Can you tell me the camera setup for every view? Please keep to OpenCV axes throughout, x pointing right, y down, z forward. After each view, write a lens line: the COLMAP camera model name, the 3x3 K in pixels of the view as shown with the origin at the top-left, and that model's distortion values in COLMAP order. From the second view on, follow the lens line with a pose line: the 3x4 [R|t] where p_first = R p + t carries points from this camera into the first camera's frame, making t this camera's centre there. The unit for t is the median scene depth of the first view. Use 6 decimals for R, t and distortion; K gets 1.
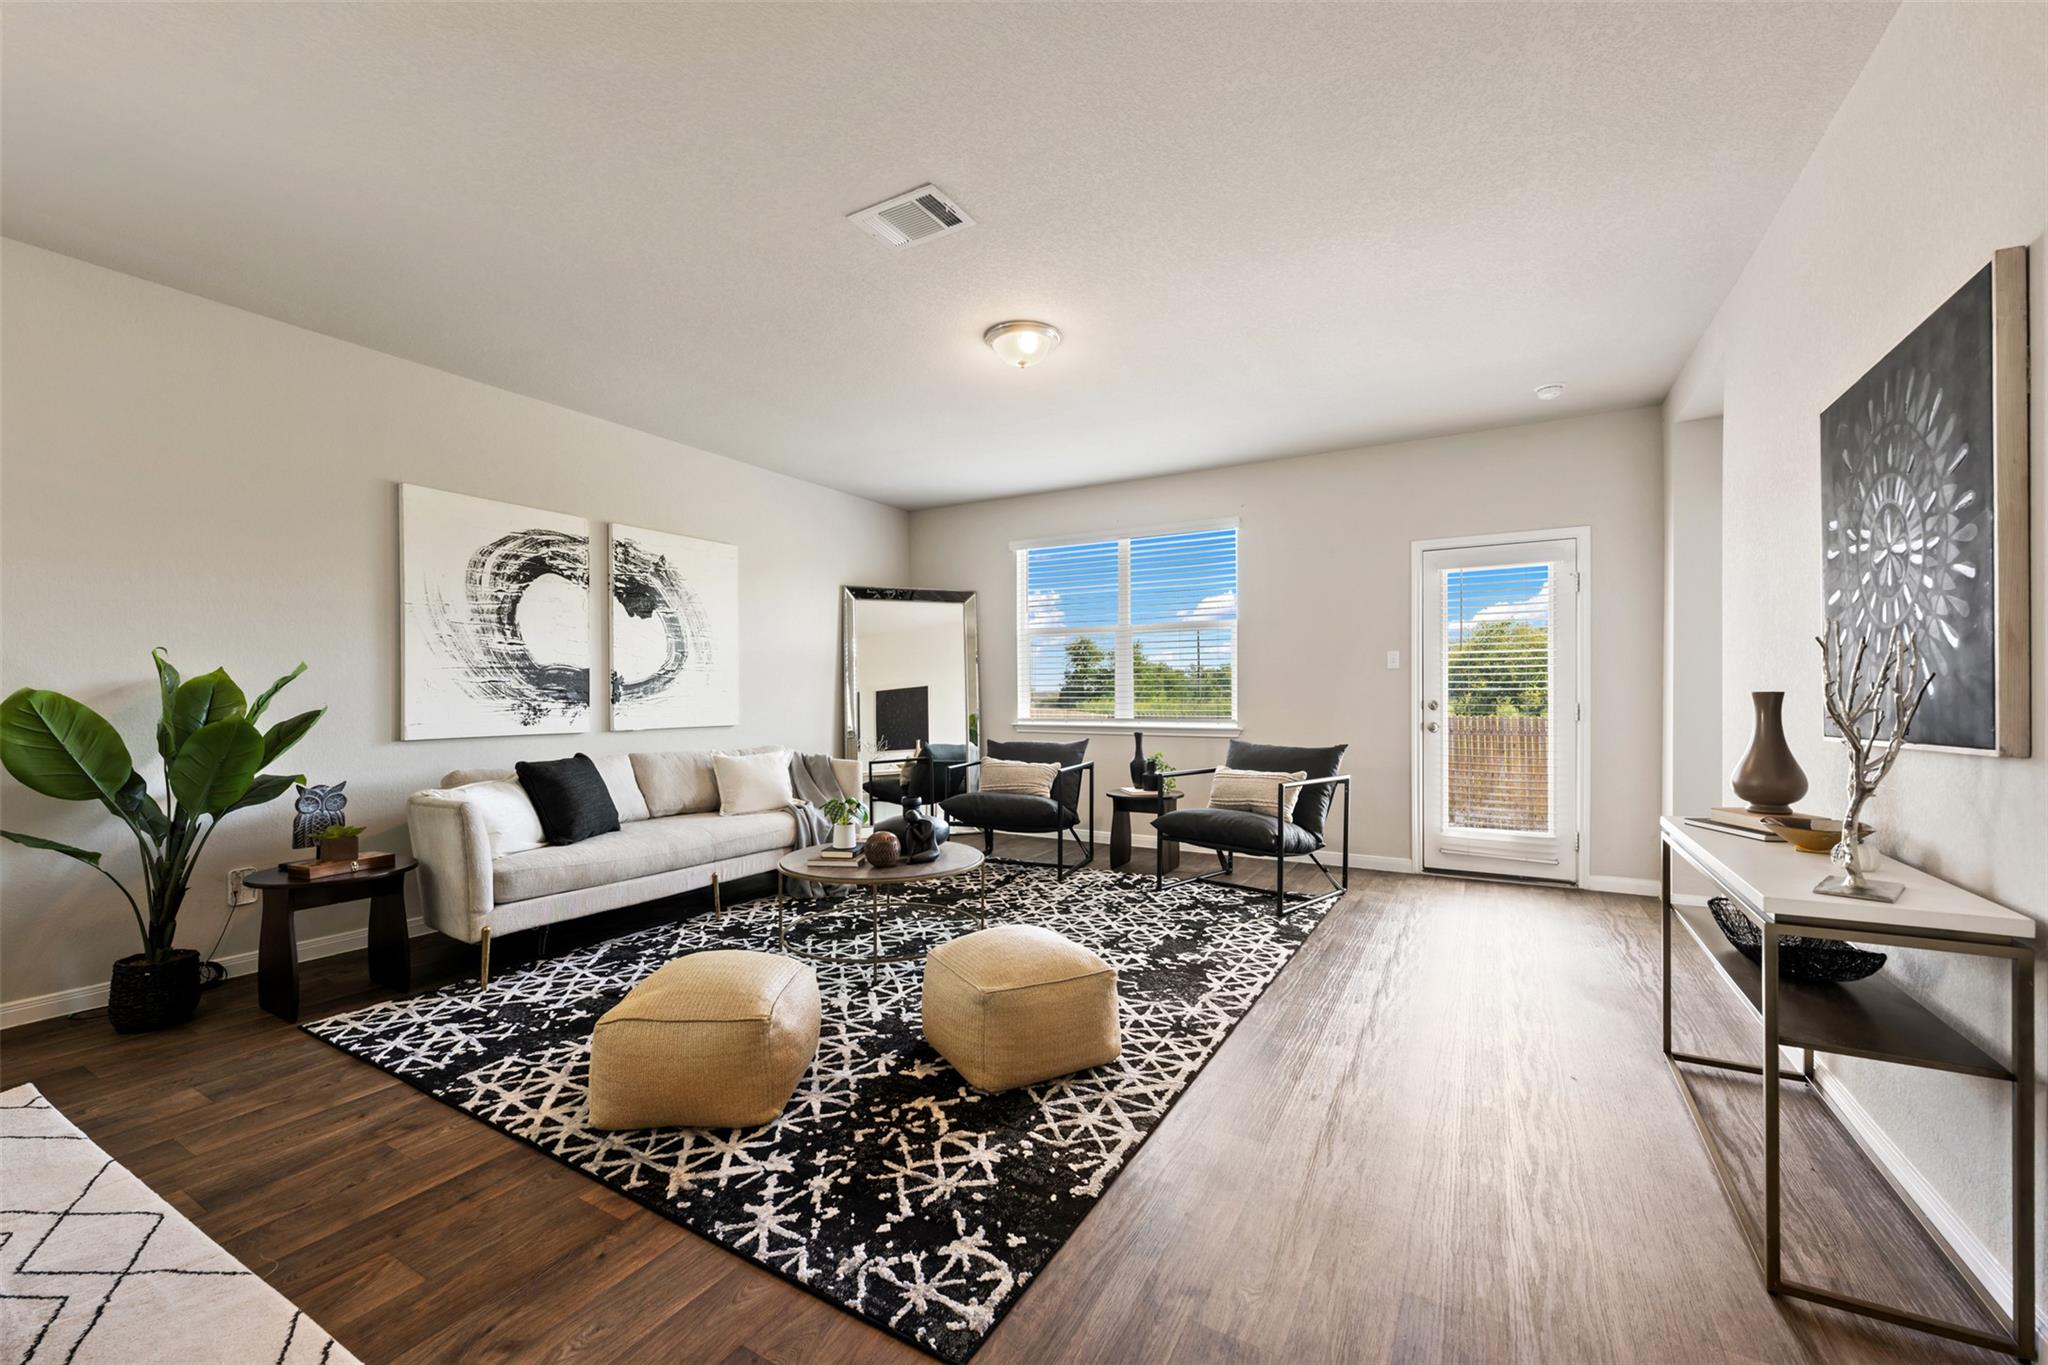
lens RADIAL K [[830.6, 0, 1012.7], [0, 830.6, 698.4], [0, 0, 1]] dist [-0.003409, 0.000380]
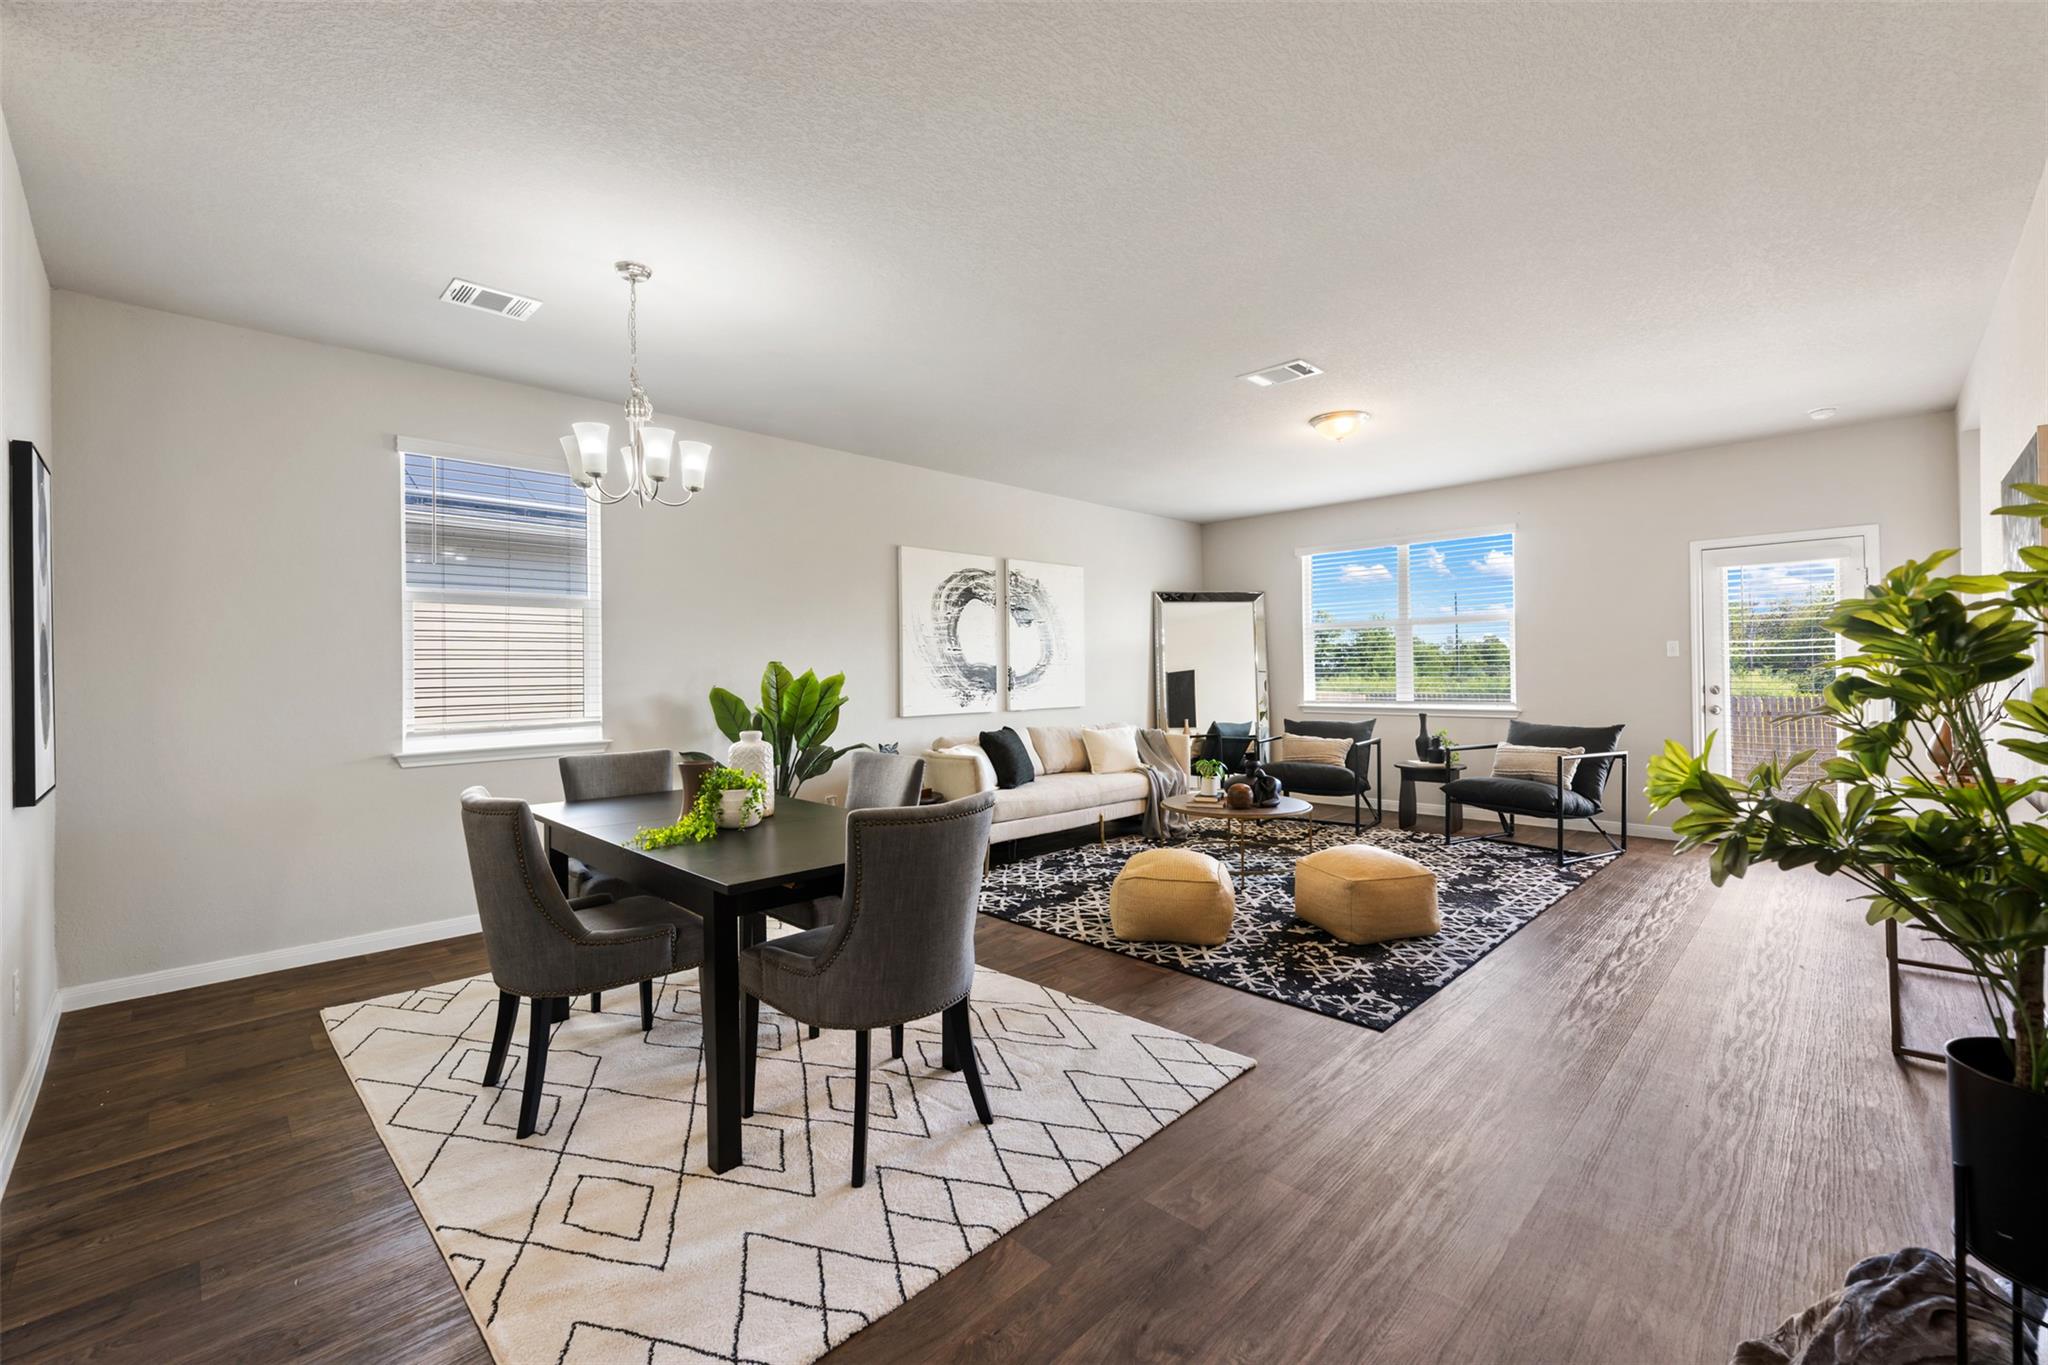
lens RADIAL K [[867.7, 0, 1015.3], [0, 867.7, 663.6], [0, 0, 1]] dist [0.000482, -0.000858]
pose [[0.969073, -0.009985, -0.246572, -0.139406], [0.006298, 0.999856, -0.015740, -0.018473], [0.246693, 0.013700, 0.968997, -0.444573]]
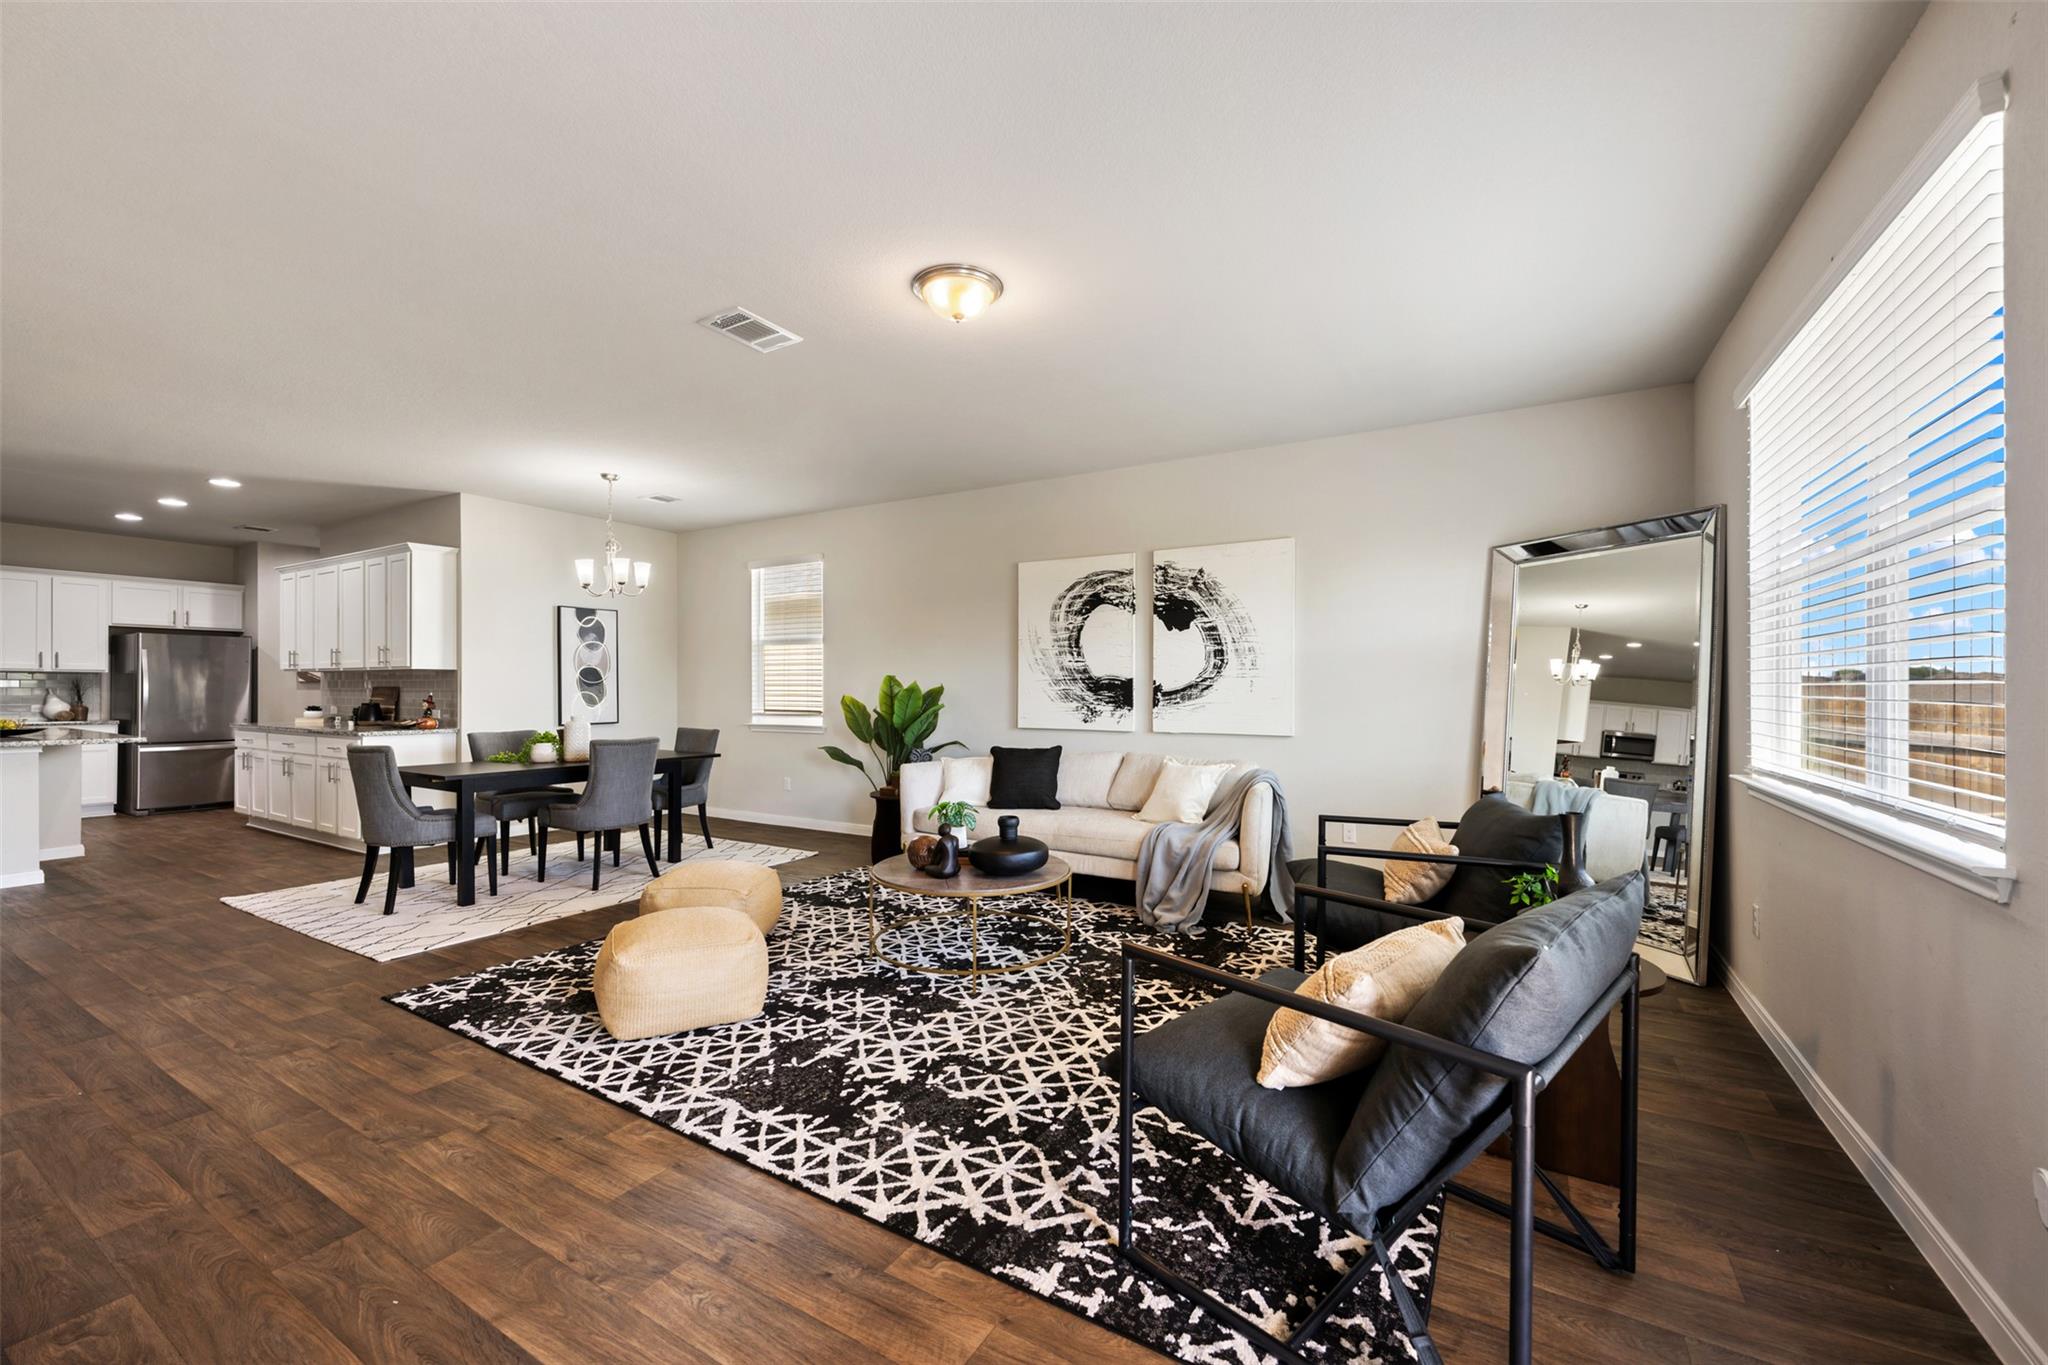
lens RADIAL K [[830.6, 0, 1041.8], [0, 830.6, 681.6], [0, 0, 1]] dist [-0.003409, 0.000380]
pose [[-0.014194, -0.003712, -0.999892, 0.779062], [-0.009116, 0.999952, -0.003583, -0.028899], [0.999858, 0.009064, -0.014227, 1.003138]]
